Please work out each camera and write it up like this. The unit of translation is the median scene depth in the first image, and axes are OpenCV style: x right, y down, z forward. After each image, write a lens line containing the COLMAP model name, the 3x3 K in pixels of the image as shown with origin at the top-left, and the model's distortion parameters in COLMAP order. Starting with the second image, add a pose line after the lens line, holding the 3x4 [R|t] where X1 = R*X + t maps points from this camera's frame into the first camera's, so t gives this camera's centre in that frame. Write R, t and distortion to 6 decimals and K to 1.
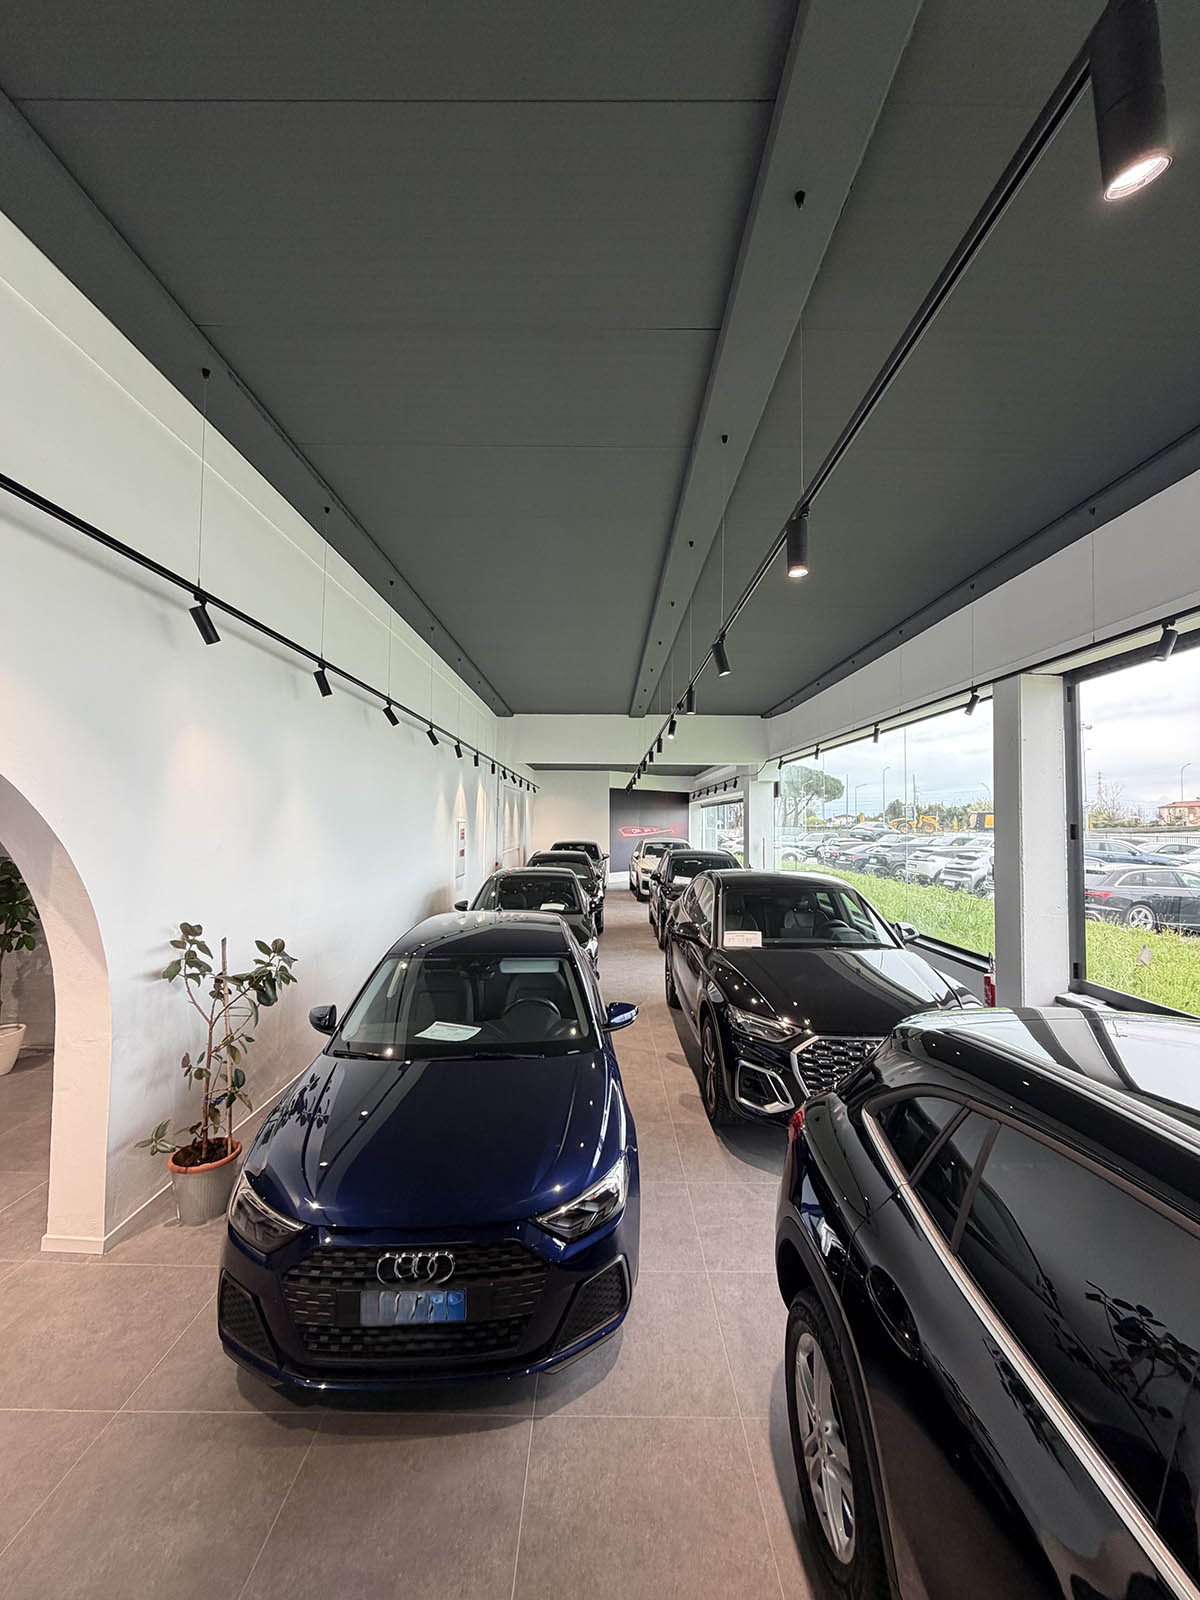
lens RADIAL K [[636.0, 0, 601.1], [0, 636.0, 789.5], [0, 0, 1]] dist [-0.000232, 0.000045]
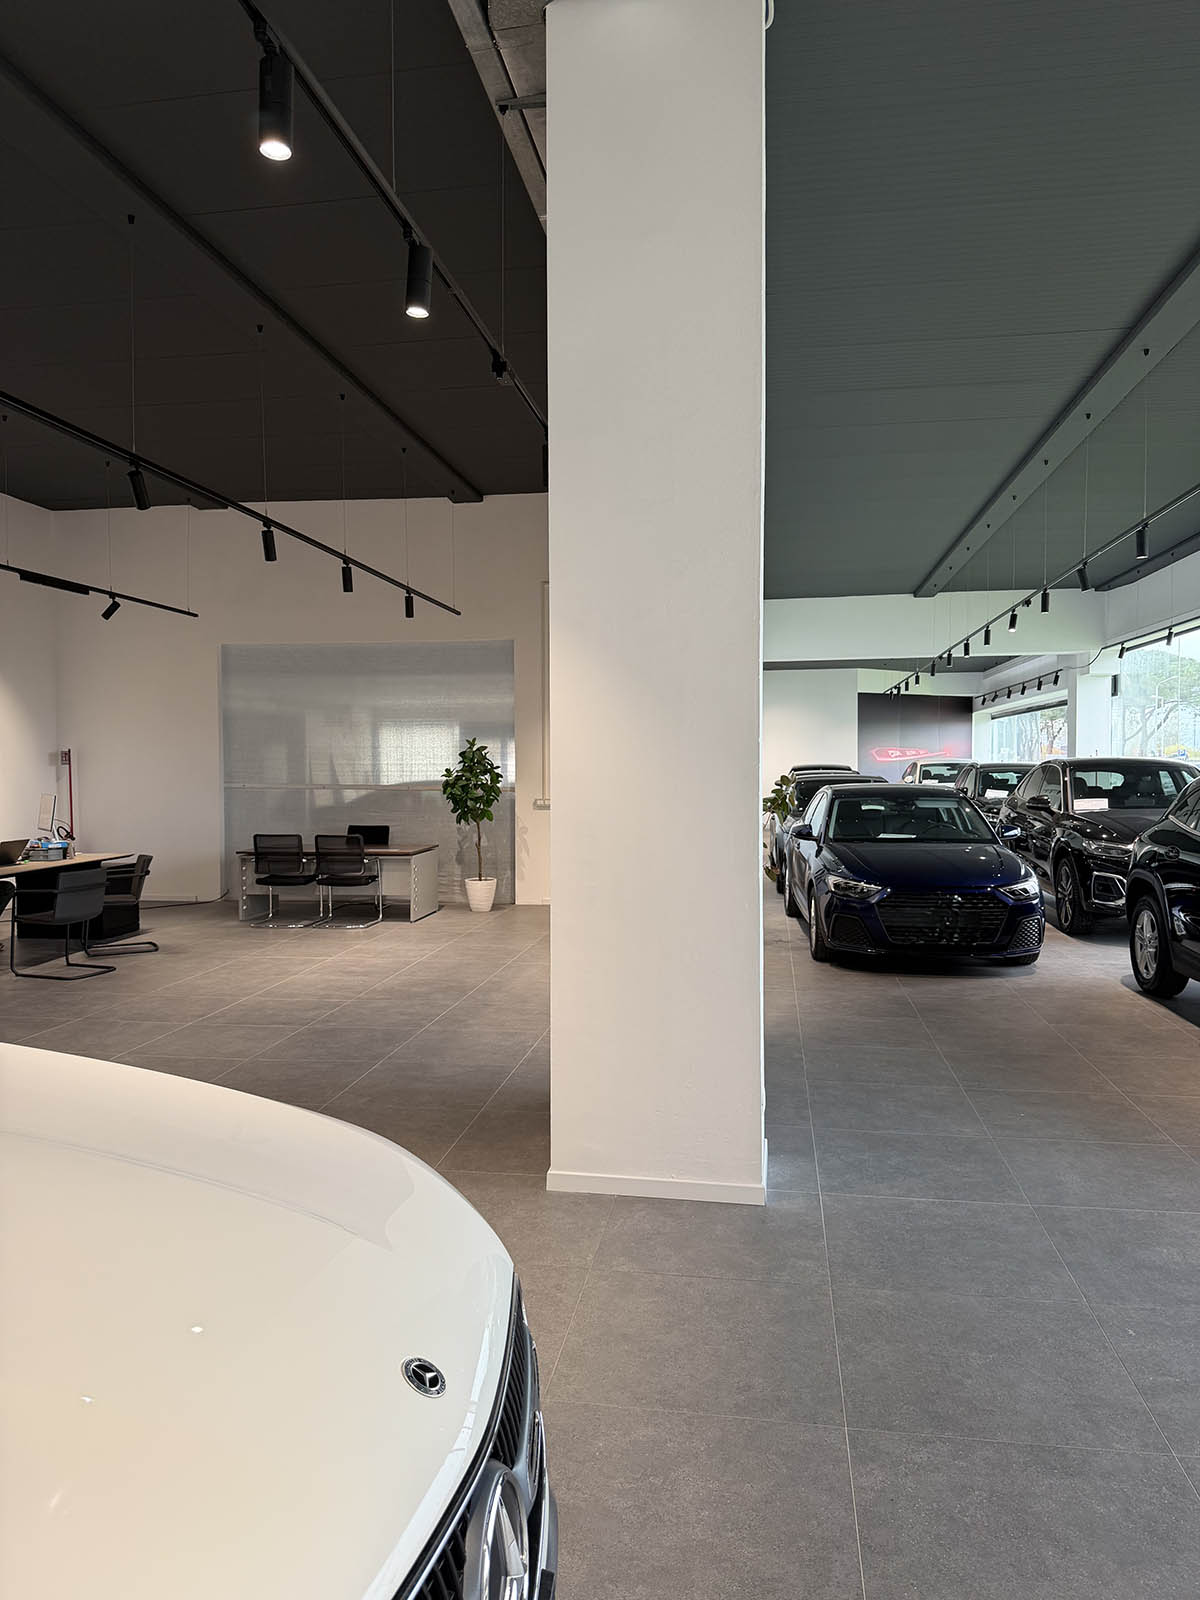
lens RADIAL K [[1124.5, 0, 594.0], [0, 1124.5, 795.4], [0, 0, 1]] dist [0.097647, -0.180588]
pose [[0.988192, -0.010417, -0.152863, -0.131120], [0.022435, 0.996770, 0.077109, 0.012282], [0.151566, -0.079628, 0.985234, -0.438546]]
